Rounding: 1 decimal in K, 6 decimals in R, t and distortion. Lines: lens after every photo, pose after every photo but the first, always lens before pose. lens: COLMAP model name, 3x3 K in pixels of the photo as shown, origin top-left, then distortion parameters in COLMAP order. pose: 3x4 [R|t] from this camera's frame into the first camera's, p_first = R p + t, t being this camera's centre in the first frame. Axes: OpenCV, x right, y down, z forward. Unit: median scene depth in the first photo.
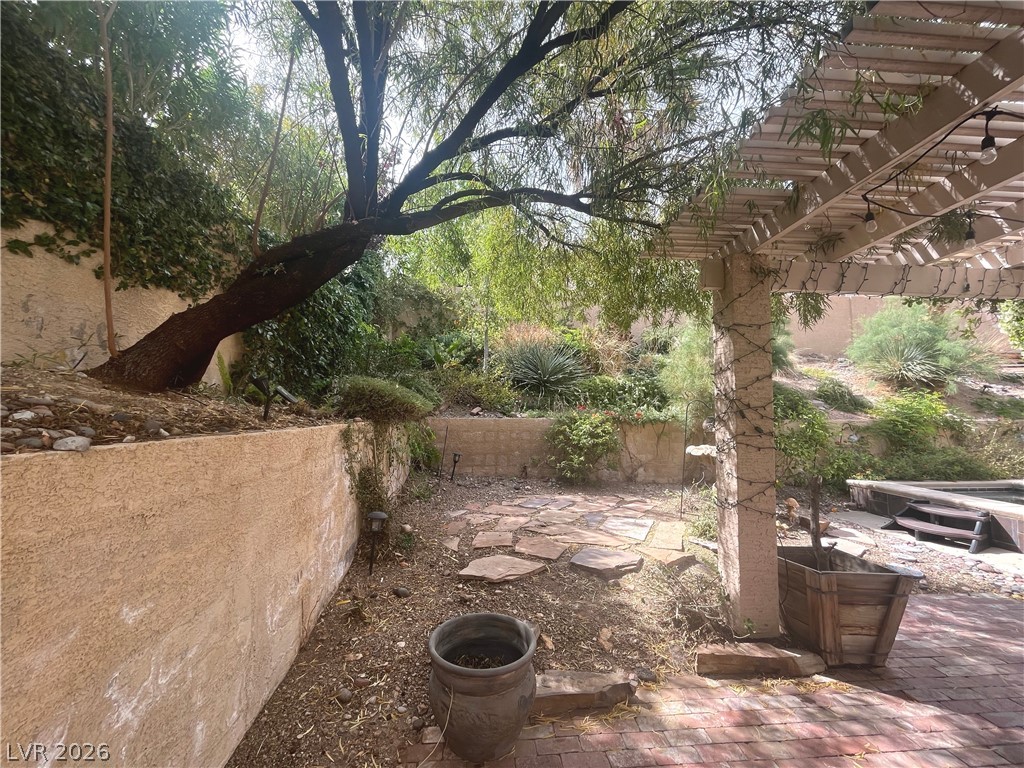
lens RADIAL K [[415.9, 0, 514.9], [0, 415.9, 383.5], [0, 0, 1]] dist [-0.005698, 0.000238]
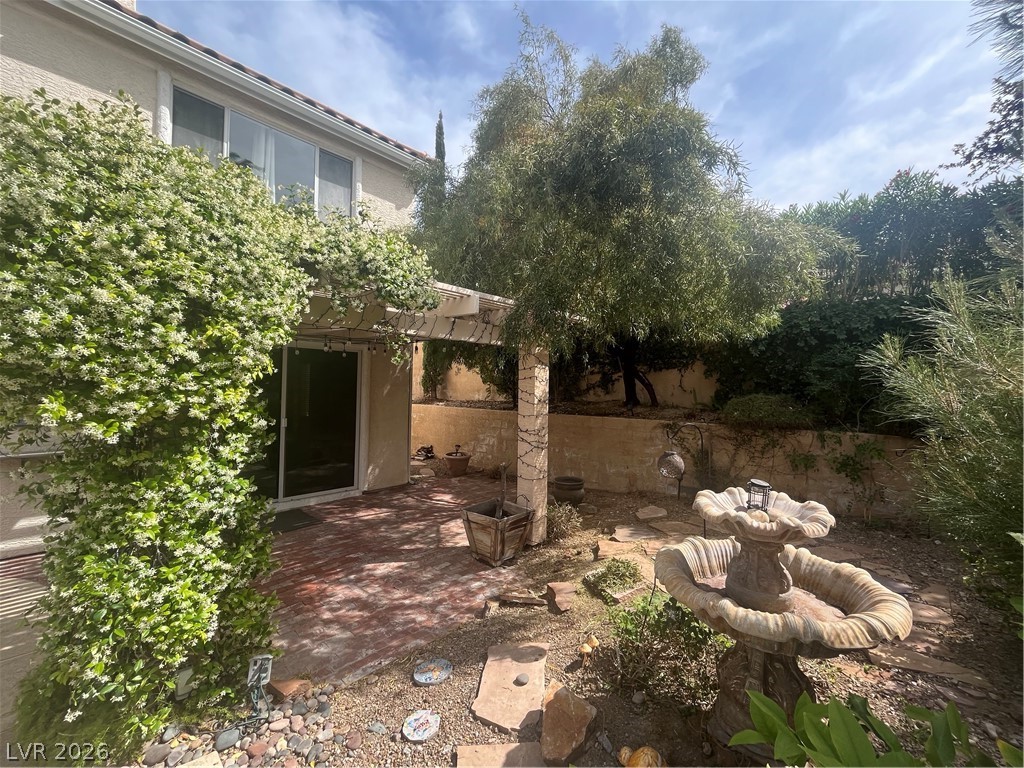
lens RADIAL K [[415.9, 0, 513.4], [0, 415.9, 388.6], [0, 0, 1]] dist [-0.005698, 0.000238]
pose [[-0.722829, -0.017063, -0.690817, 1.543596], [0.027125, 0.998224, -0.053037, 0.021329], [0.690495, -0.057075, -0.721082, 1.880978]]
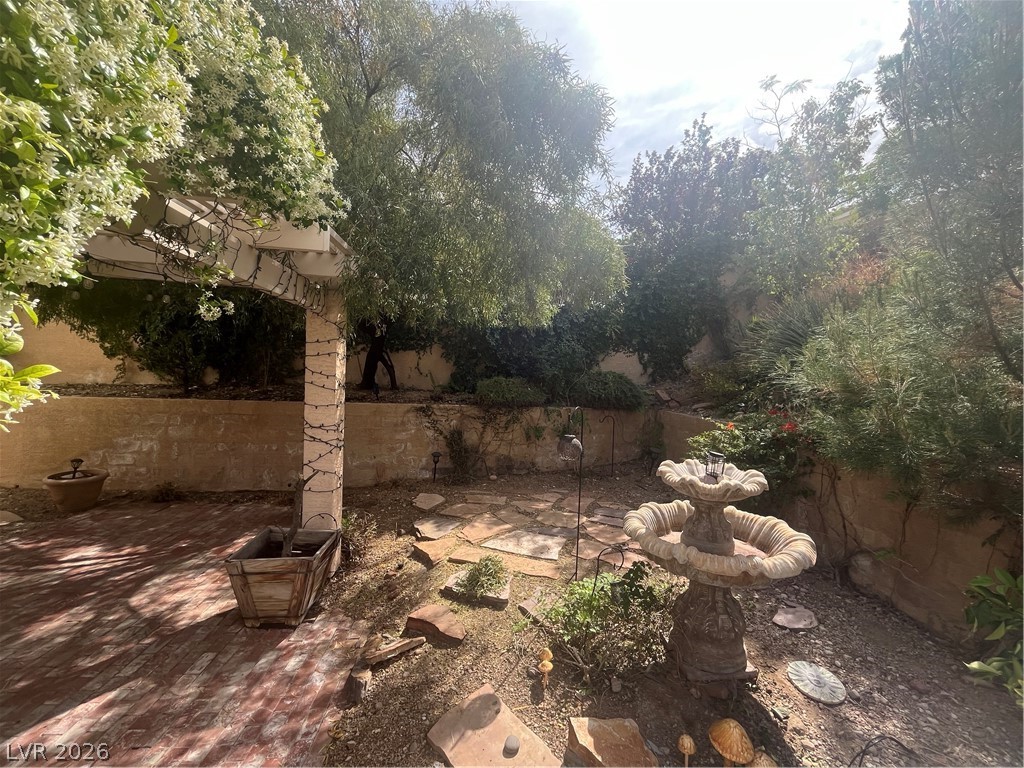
lens RADIAL K [[415.9, 0, 515.2], [0, 415.9, 386.9], [0, 0, 1]] dist [-0.005698, 0.000238]
pose [[0.030271, 0.016991, -0.999397, 1.580264], [0.039548, 0.999052, 0.018183, -0.007673], [0.998759, -0.040074, 0.029570, 1.328720]]
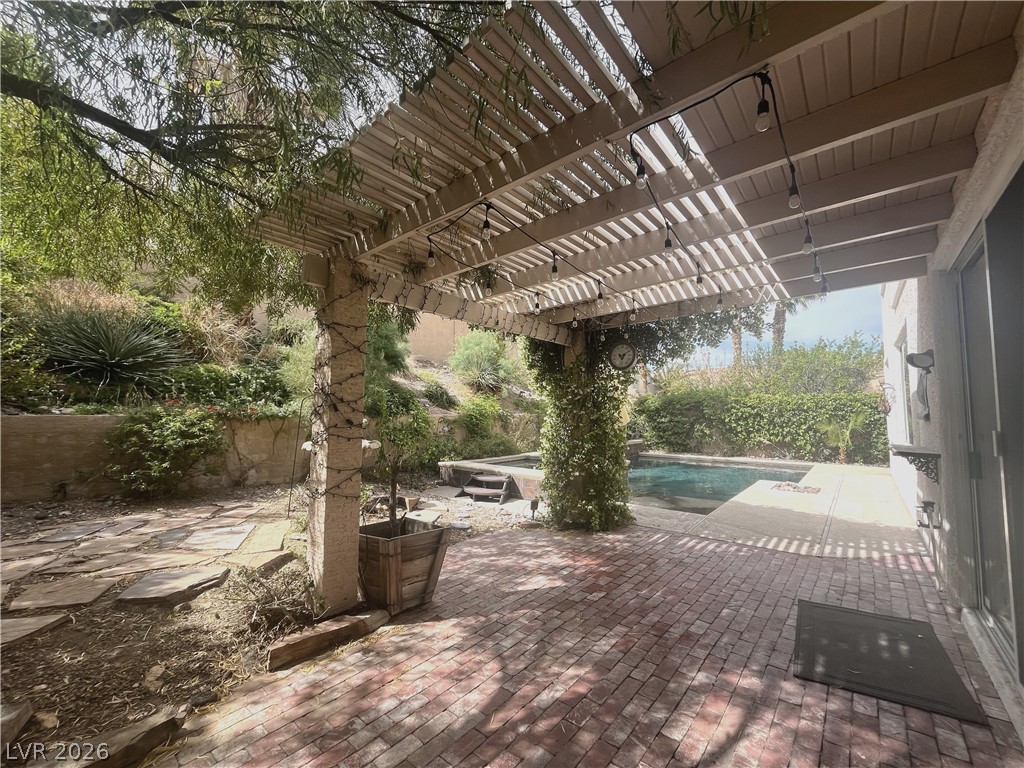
lens RADIAL K [[415.9, 0, 517.2], [0, 415.9, 383.8], [0, 0, 1]] dist [-0.005698, 0.000238]
pose [[0.684432, 0.047568, 0.727523, 0.071089], [-0.052613, 0.998490, -0.015789, 0.004284], [-0.727175, -0.027471, 0.685902, -0.058780]]
